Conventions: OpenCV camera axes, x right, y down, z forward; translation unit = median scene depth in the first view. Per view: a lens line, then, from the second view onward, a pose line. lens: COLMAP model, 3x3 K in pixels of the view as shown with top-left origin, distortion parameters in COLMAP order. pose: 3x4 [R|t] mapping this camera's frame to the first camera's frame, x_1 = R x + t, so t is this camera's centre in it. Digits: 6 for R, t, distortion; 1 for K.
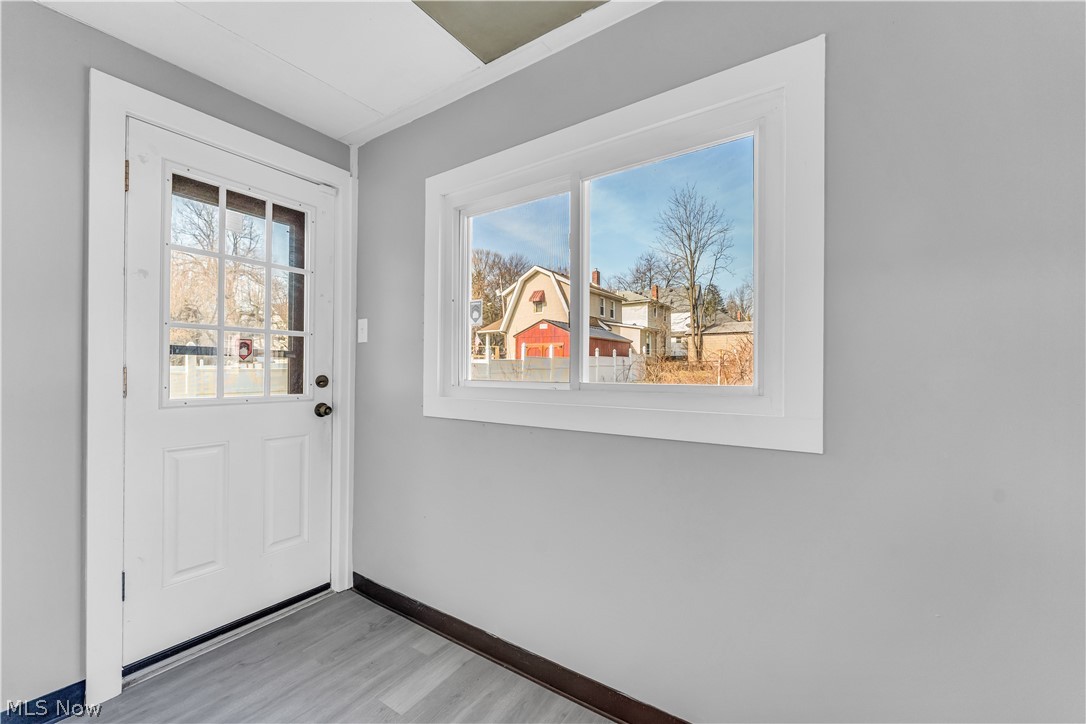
lens RADIAL K [[440.5, 0, 537.7], [0, 440.5, 368.1], [0, 0, 1]] dist [-0.000819, -0.000080]
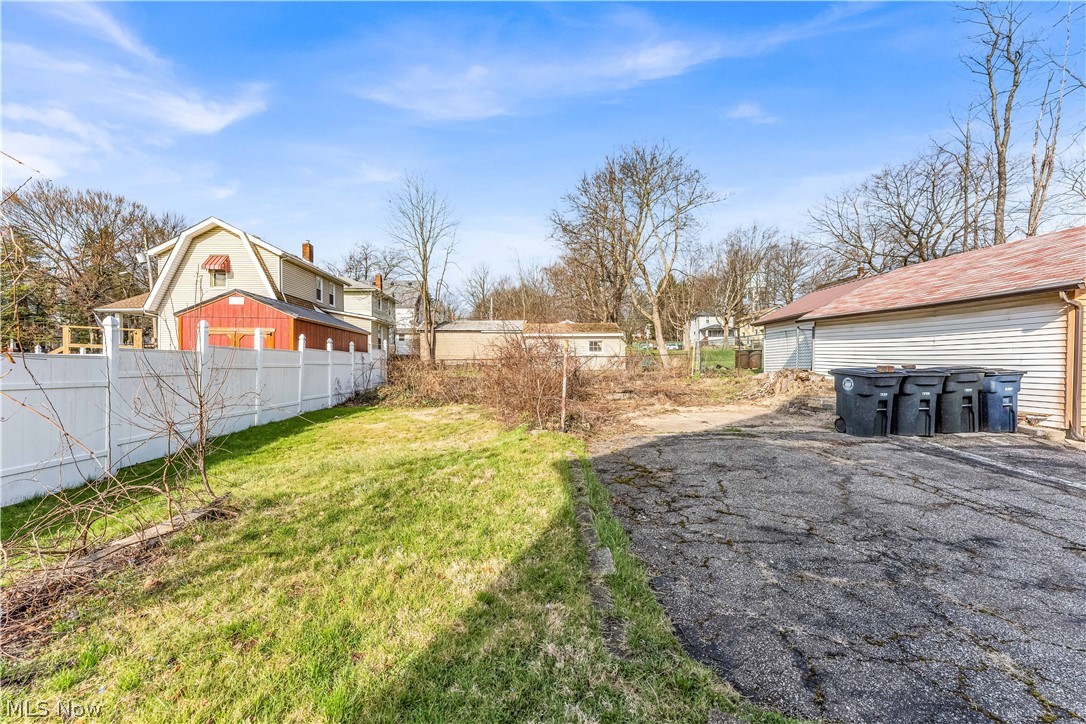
lens RADIAL K [[440.5, 0, 537.7], [0, 440.5, 368.1], [0, 0, 1]] dist [-0.000819, -0.000080]
pose [[0.799650, -0.000618, 0.600466, -0.011550], [0.000361, 1.000000, 0.000548, 0.000395], [-0.600466, -0.000222, 0.799650, 0.137564]]
